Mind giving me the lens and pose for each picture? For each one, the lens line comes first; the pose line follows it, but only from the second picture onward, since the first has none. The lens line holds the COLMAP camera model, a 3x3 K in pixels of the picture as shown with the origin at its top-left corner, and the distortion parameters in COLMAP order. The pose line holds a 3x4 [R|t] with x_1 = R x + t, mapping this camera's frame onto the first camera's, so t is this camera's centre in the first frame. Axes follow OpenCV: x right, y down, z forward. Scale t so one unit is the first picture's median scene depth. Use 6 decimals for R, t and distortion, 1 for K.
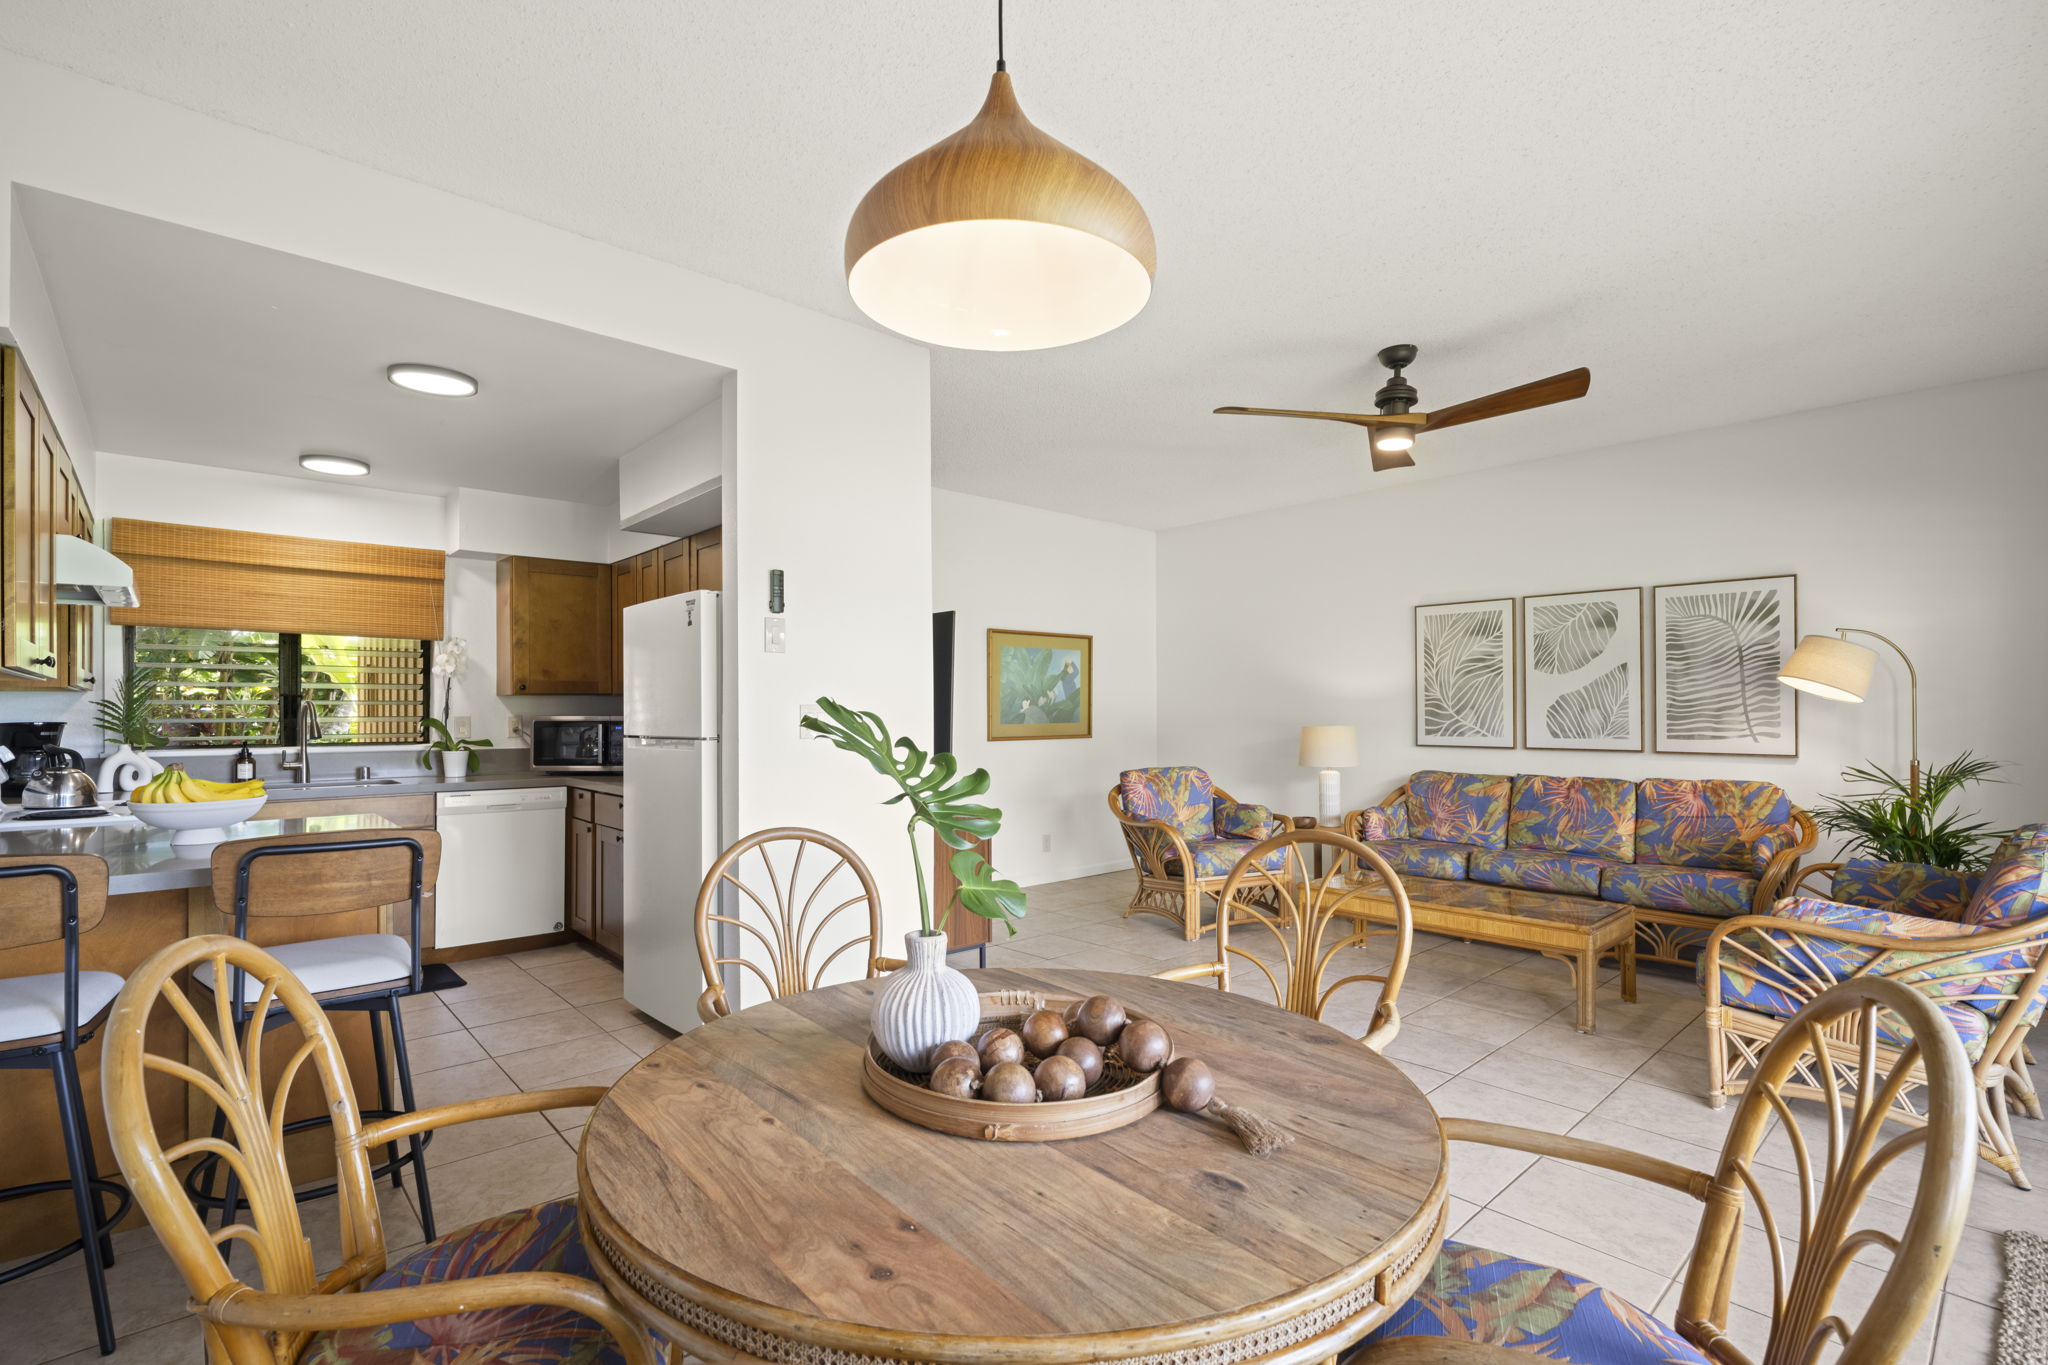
lens RADIAL K [[939.2, 0, 1023.2], [0, 939.2, 701.6], [0, 0, 1]] dist [-0.006602, -0.000013]
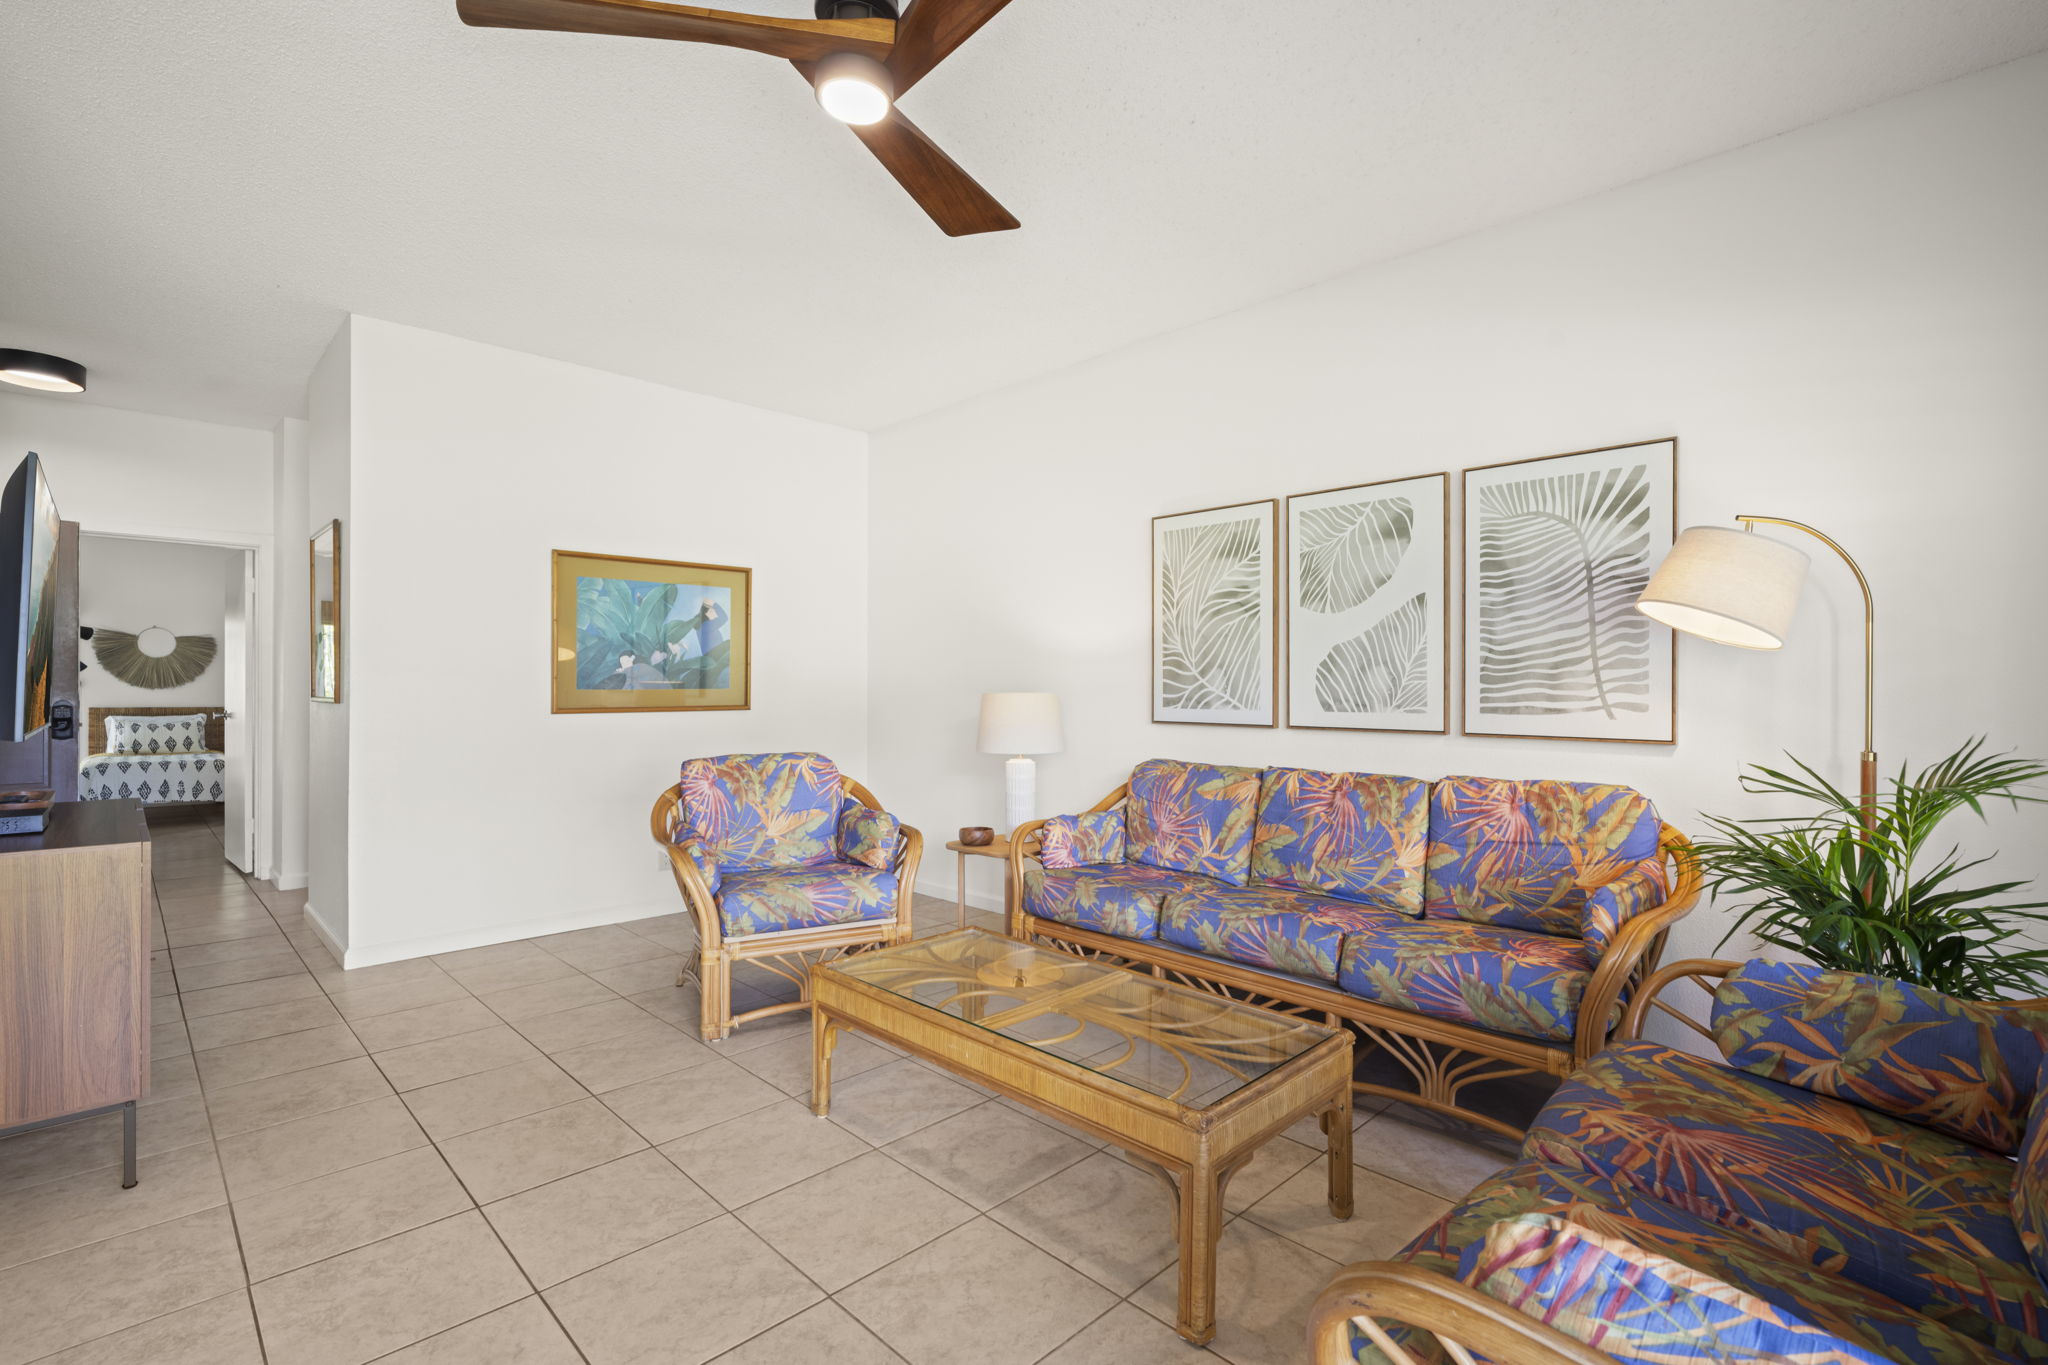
lens RADIAL K [[929.2, 0, 1026.8], [0, 929.2, 685.9], [0, 0, 1]] dist [-0.010664, 0.000003]
pose [[0.999056, 0.005388, 0.043117, 0.359088], [-0.005767, 0.999946, 0.008670, 0.018058], [-0.043068, -0.008910, 0.999032, 0.395564]]
